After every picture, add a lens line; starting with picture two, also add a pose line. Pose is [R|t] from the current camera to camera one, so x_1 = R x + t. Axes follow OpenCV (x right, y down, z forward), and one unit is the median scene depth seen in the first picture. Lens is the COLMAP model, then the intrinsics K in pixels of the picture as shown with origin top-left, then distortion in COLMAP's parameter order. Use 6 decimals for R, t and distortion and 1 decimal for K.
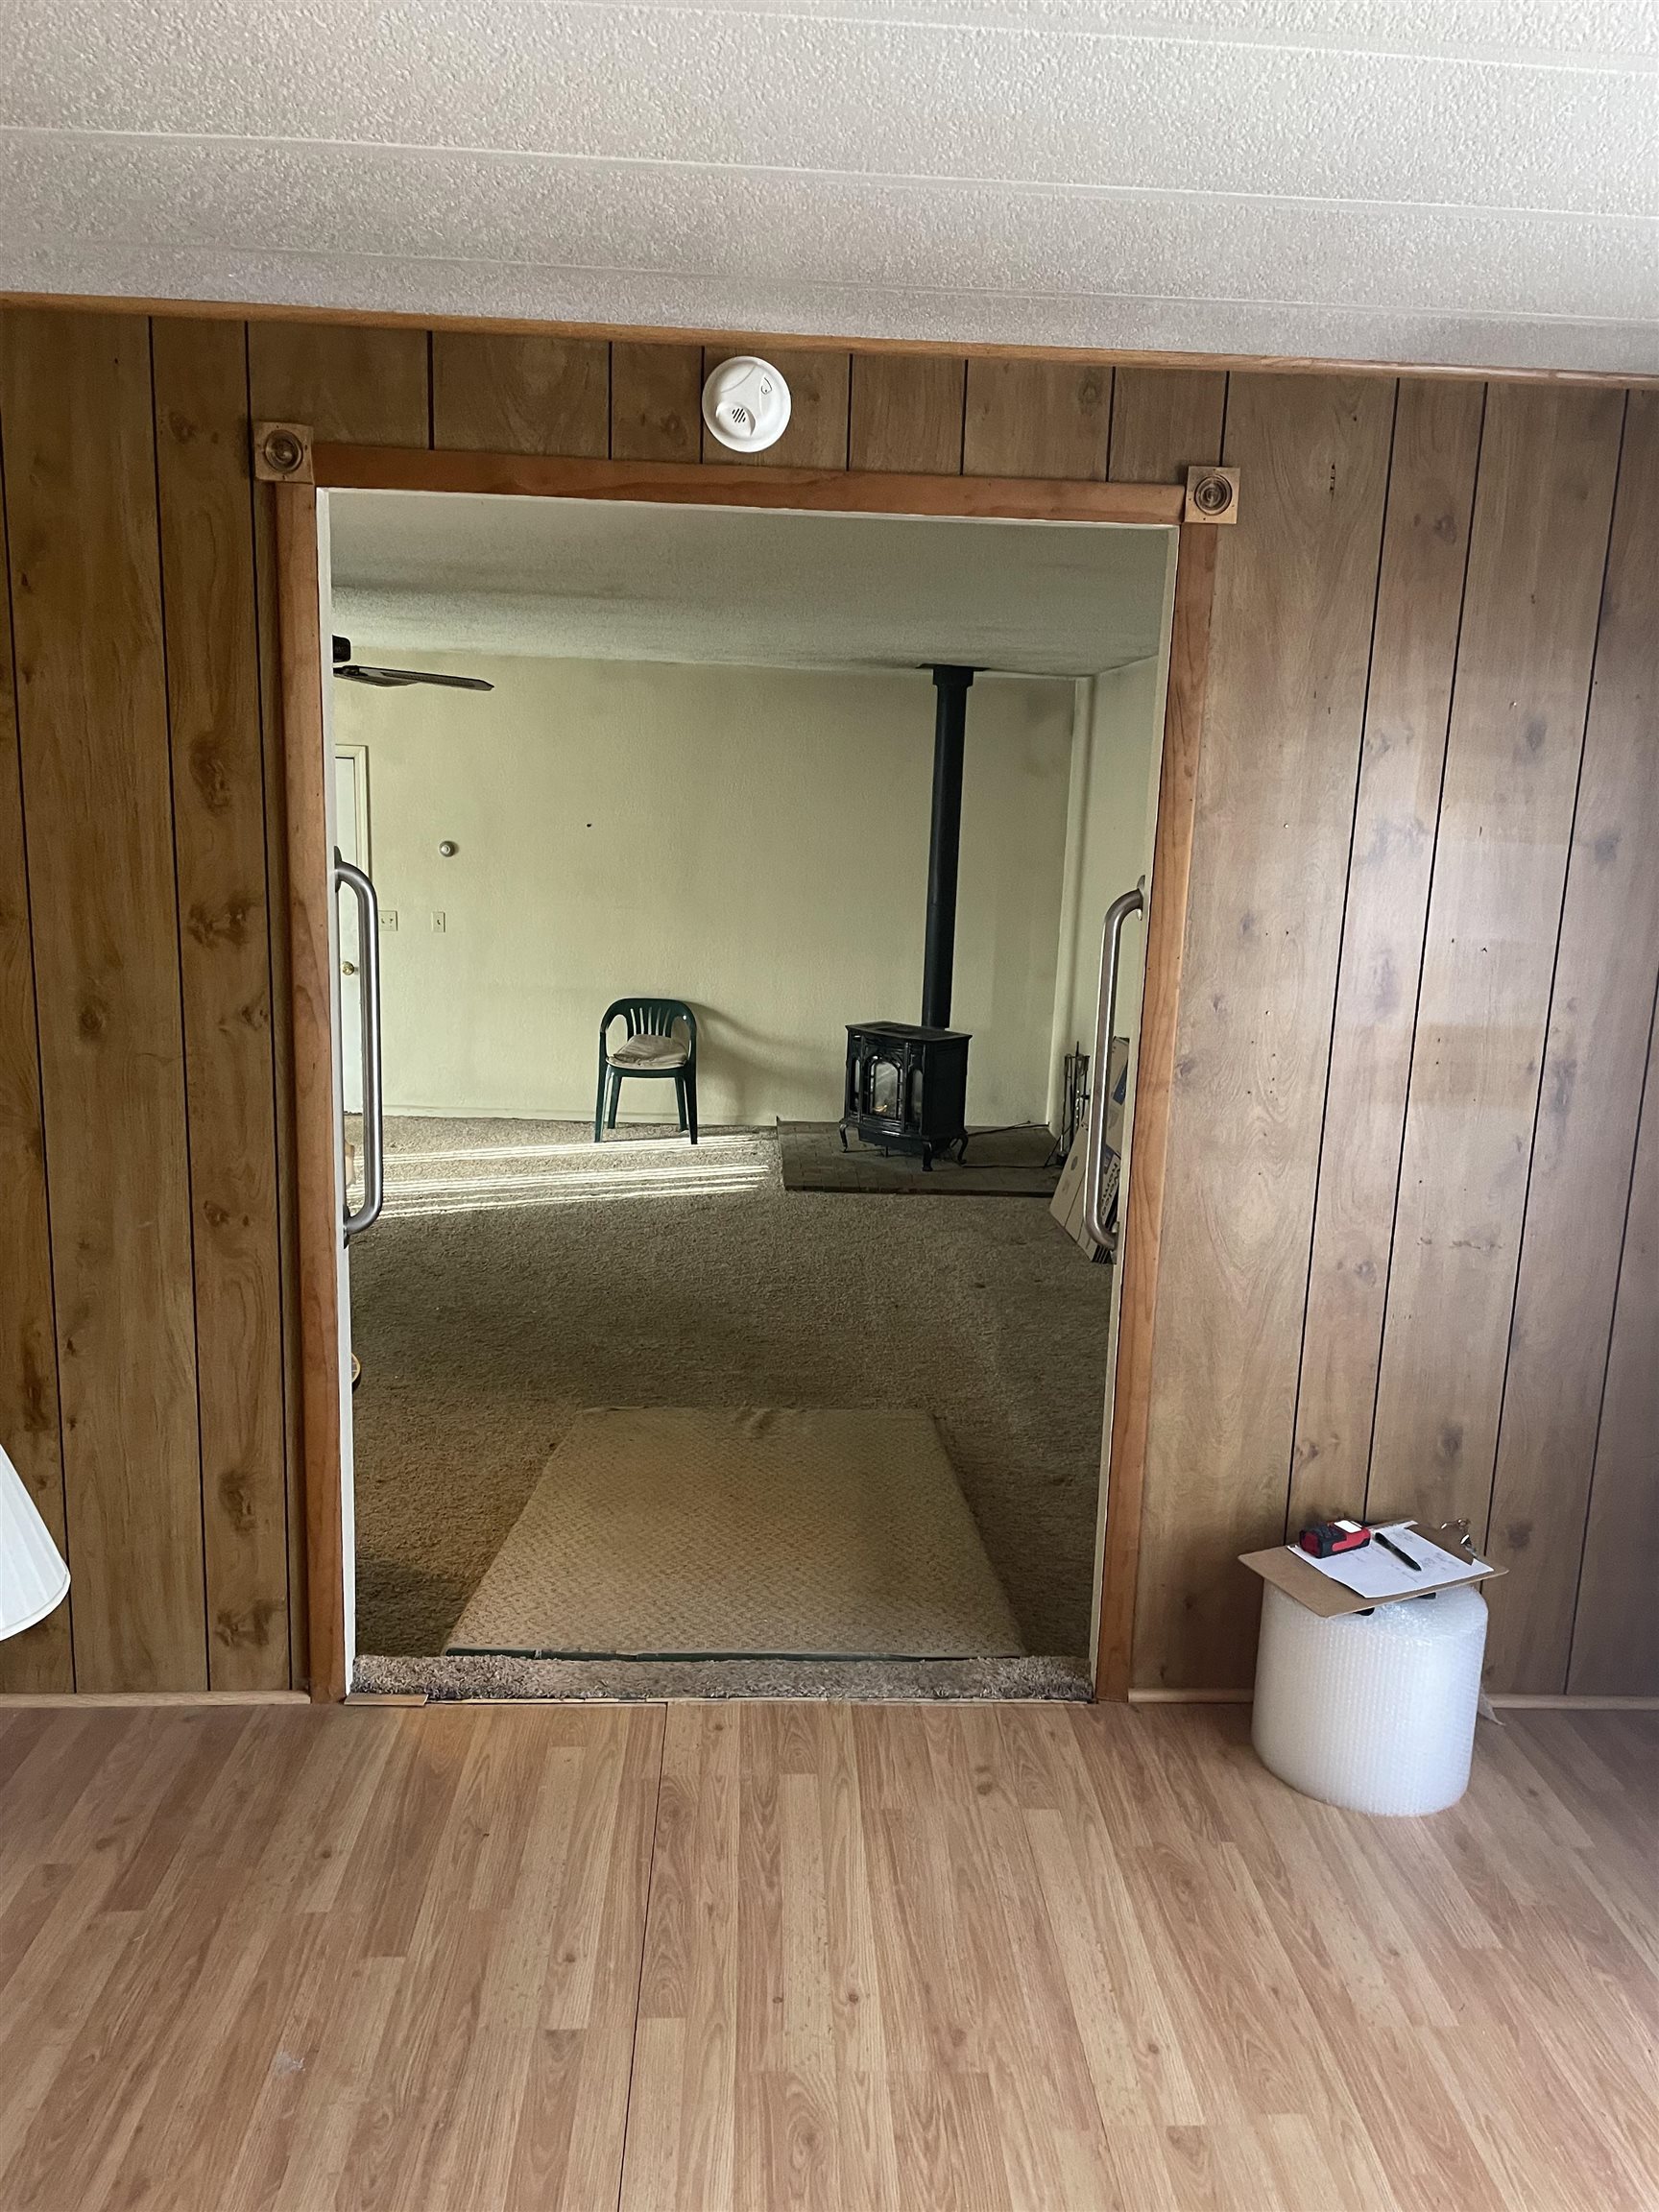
lens RADIAL K [[1658.3, 0, 839.5], [0, 1658.3, 1124.4], [0, 0, 1]] dist [0.097555, -0.001266]
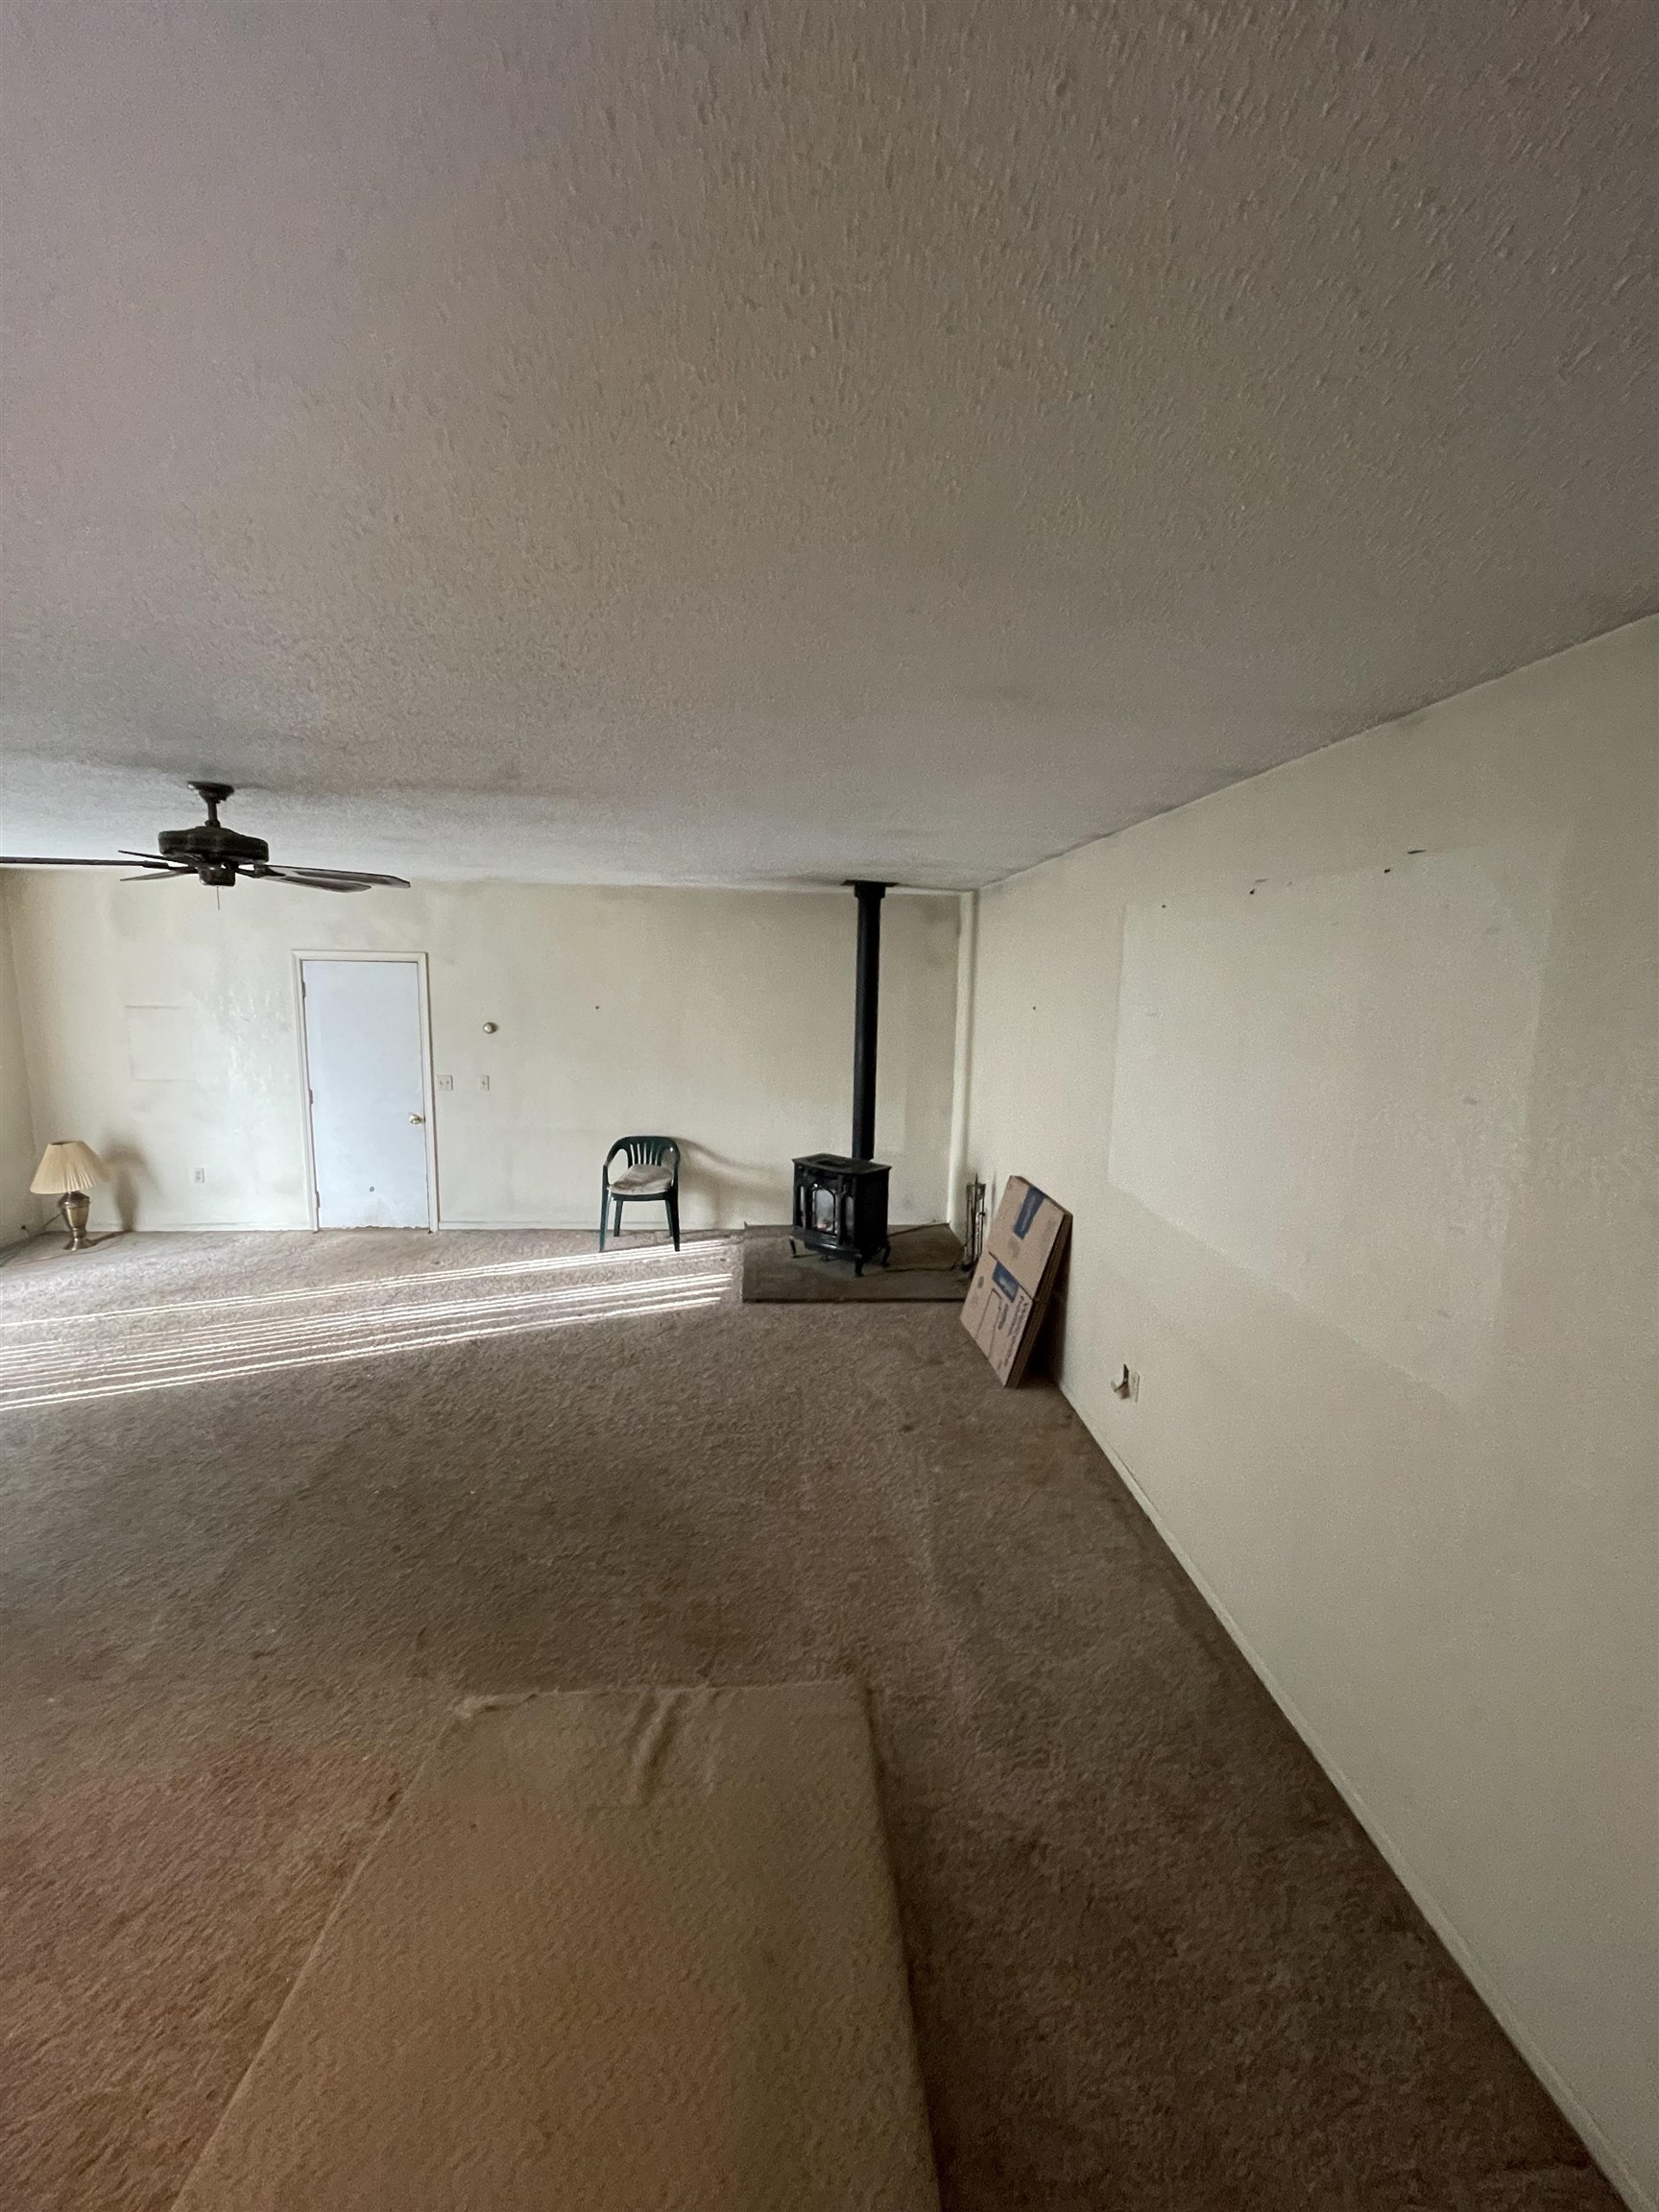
lens RADIAL K [[888.6, 0, 831.4], [0, 888.6, 1102.5], [0, 0, 1]] dist [-0.006712, 0.000107]
pose [[0.999600, -0.019389, 0.020594, 0.021132], [0.020548, 0.998123, -0.057686, -0.065337], [-0.019437, 0.058086, 0.998122, 0.325136]]
